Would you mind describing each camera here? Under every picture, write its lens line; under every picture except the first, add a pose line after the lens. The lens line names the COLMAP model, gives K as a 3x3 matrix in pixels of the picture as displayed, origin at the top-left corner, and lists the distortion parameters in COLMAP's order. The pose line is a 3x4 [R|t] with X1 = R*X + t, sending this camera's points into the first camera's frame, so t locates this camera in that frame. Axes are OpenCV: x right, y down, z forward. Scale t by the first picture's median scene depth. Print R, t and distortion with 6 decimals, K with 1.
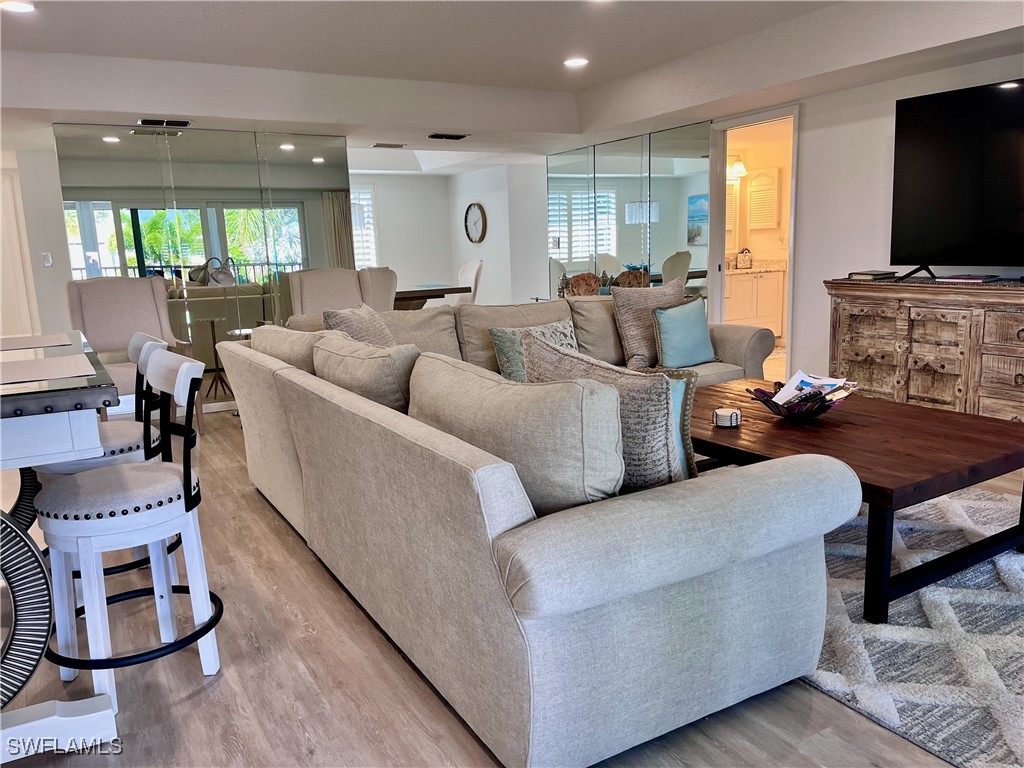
lens RADIAL K [[795.3, 0, 509.3], [0, 795.3, 391.6], [0, 0, 1]] dist [0.019586, -0.001792]
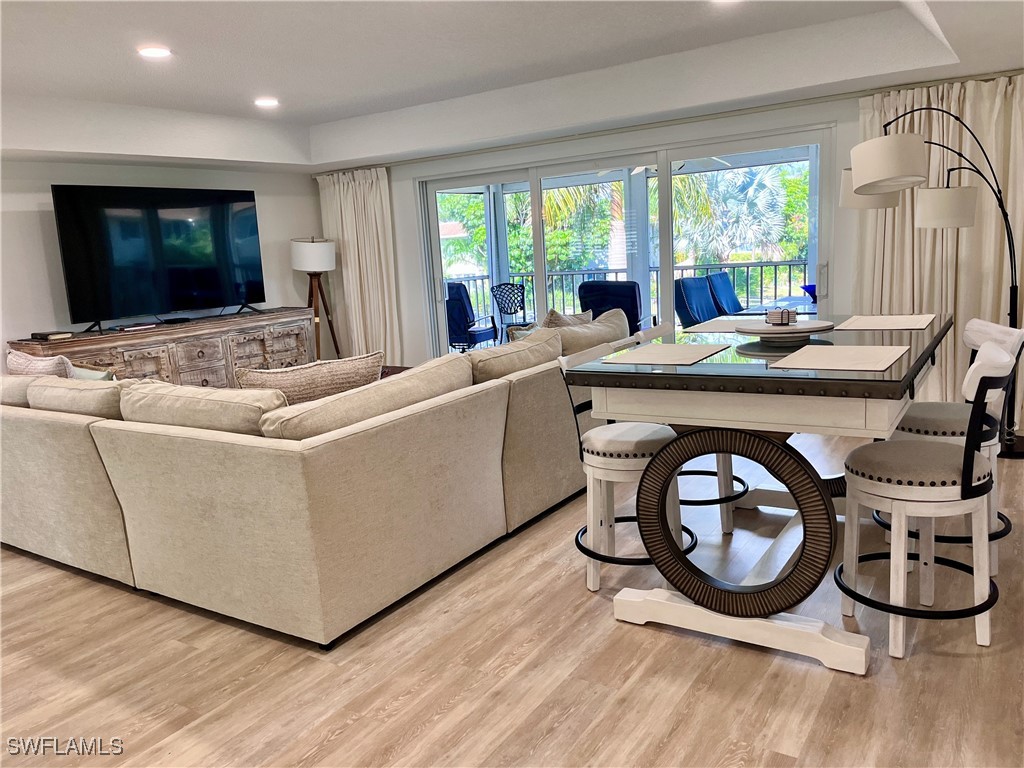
lens RADIAL K [[907.1, 0, 512.0], [0, 907.1, 384.0], [0, 0, 1]] dist [0.006856, -0.002971]
pose [[-0.499445, -0.056659, 0.864491, -1.088542], [0.244304, 0.948151, 0.203285, -0.209961], [-0.831186, 0.312728, -0.459707, 1.232692]]
